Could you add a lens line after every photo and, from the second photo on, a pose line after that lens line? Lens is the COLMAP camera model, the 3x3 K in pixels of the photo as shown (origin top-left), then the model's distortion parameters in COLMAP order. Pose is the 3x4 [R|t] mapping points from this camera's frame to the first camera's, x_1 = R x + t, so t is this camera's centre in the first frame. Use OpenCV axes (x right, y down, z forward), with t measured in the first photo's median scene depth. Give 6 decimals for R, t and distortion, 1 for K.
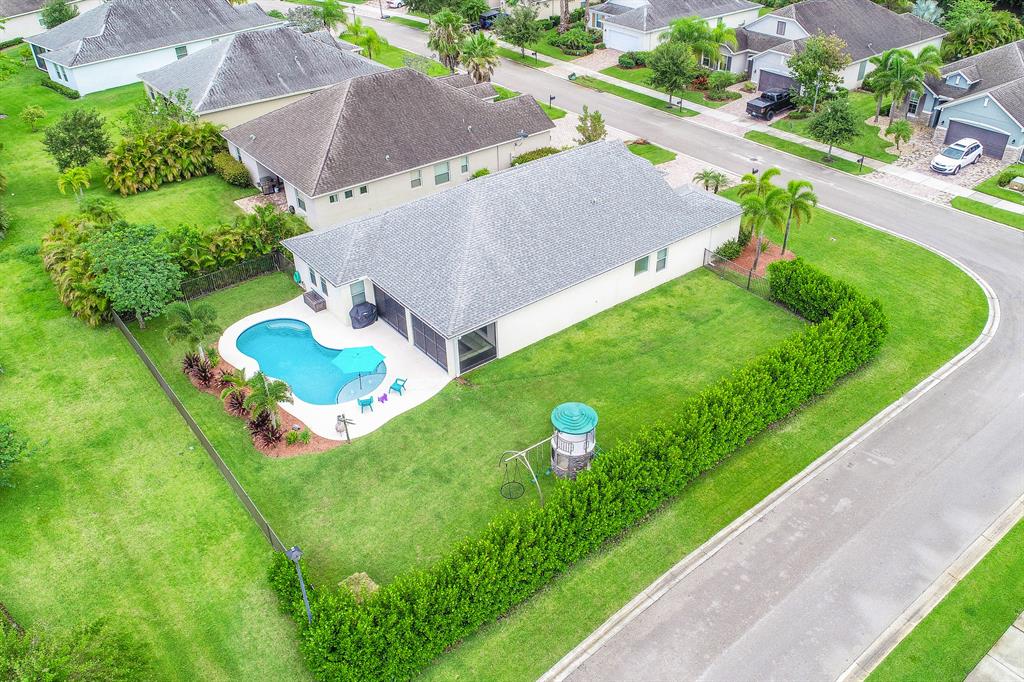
lens RADIAL K [[768.3, 0, 529.0], [0, 768.3, 341.8], [0, 0, 1]] dist [0.001985, 0.001972]
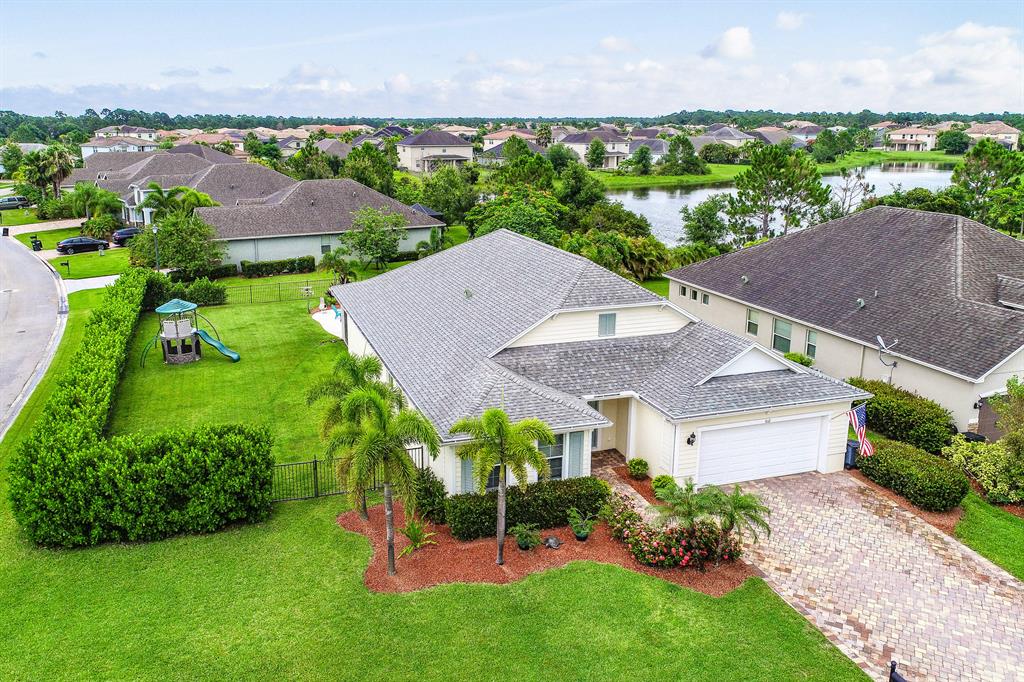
lens RADIAL K [[812.3, 0, 451.8], [0, 812.3, 288.6], [0, 0, 1]] dist [0.003275, 0.003175]
pose [[-0.368553, 0.201873, -0.907423, 0.620582], [-0.529450, 0.756764, 0.383394, -0.374394], [0.764102, 0.621736, -0.172026, 0.900327]]
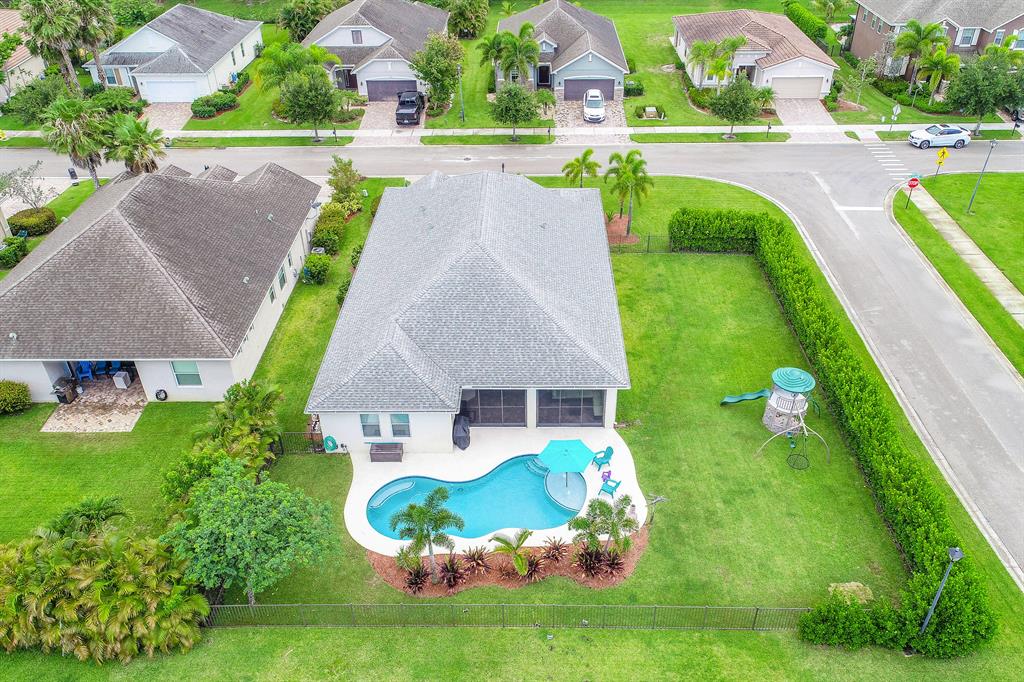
lens RADIAL K [[864.4, 0, 501.5], [0, 864.4, 340.9], [0, 0, 1]] dist [0.009069, 0.004523]
pose [[0.644783, -0.418776, 0.639438, -0.582290], [0.446511, 0.885345, 0.129581, -0.174571], [-0.620389, 0.201965, 0.757844, 0.177567]]
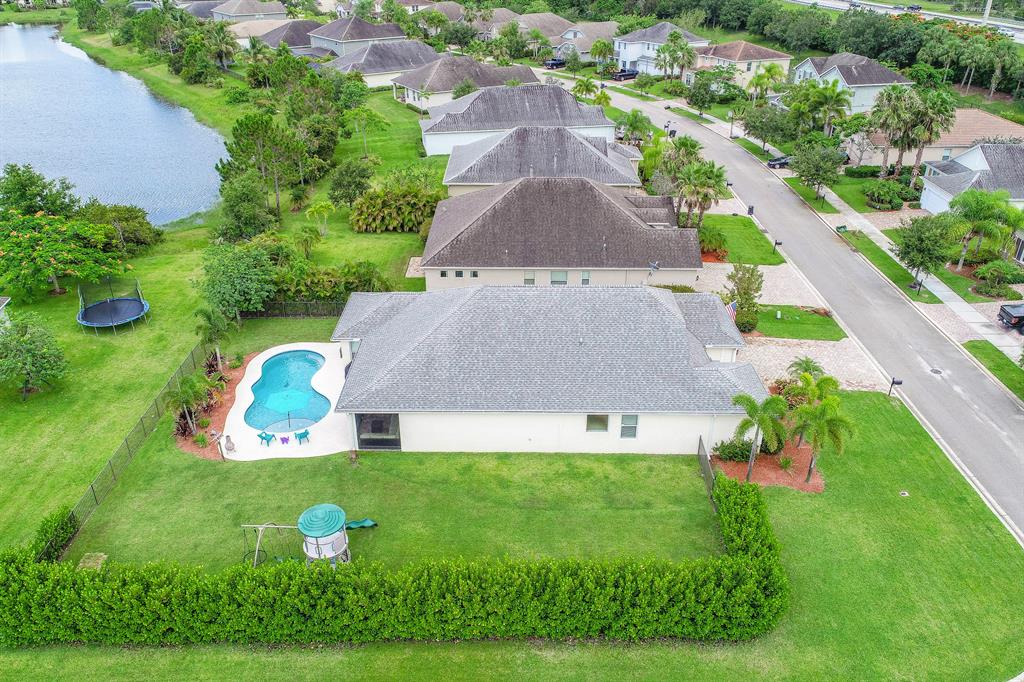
lens RADIAL K [[768.3, 0, 529.0], [0, 768.3, 341.8], [0, 0, 1]] dist [0.001985, 0.001972]
pose [[0.778878, 0.300768, -0.550351, 0.447814], [-0.366977, 0.930165, -0.011023, -0.120581], [0.508602, 0.210552, 0.834860, 0.152744]]
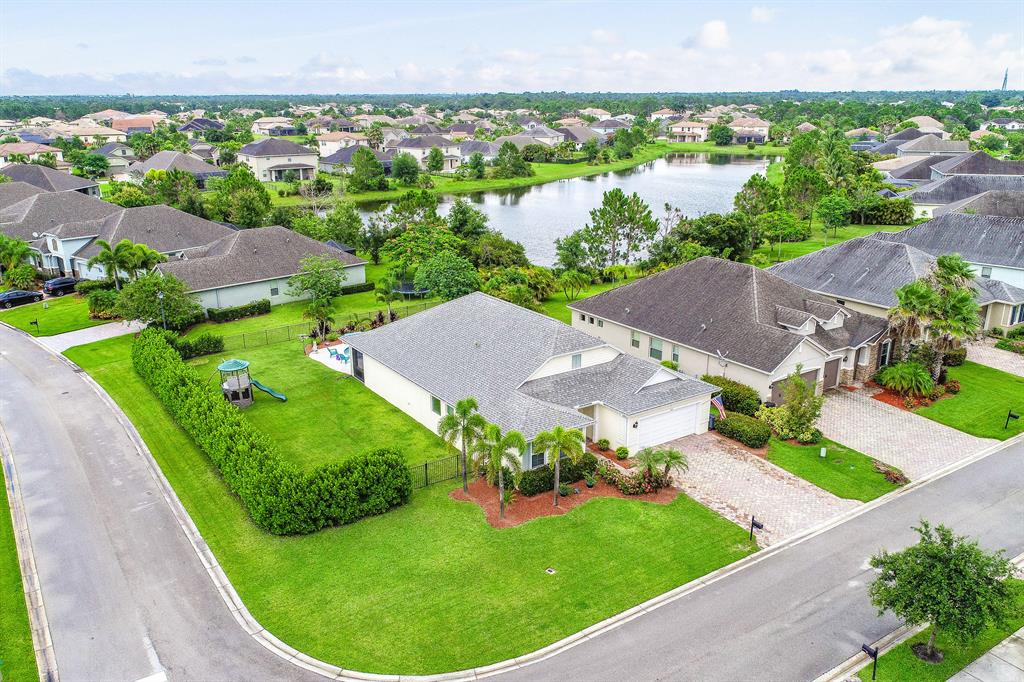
lens RADIAL K [[808.1, 0, 512.0], [0, 808.1, 341.0], [0, 0, 1]] dist [0.011068, 0.000905]
pose [[-0.071617, 0.297297, -0.952095, 0.928963], [-0.573343, 0.768816, 0.283194, -0.429304], [0.816179, 0.566159, 0.115393, 0.734408]]
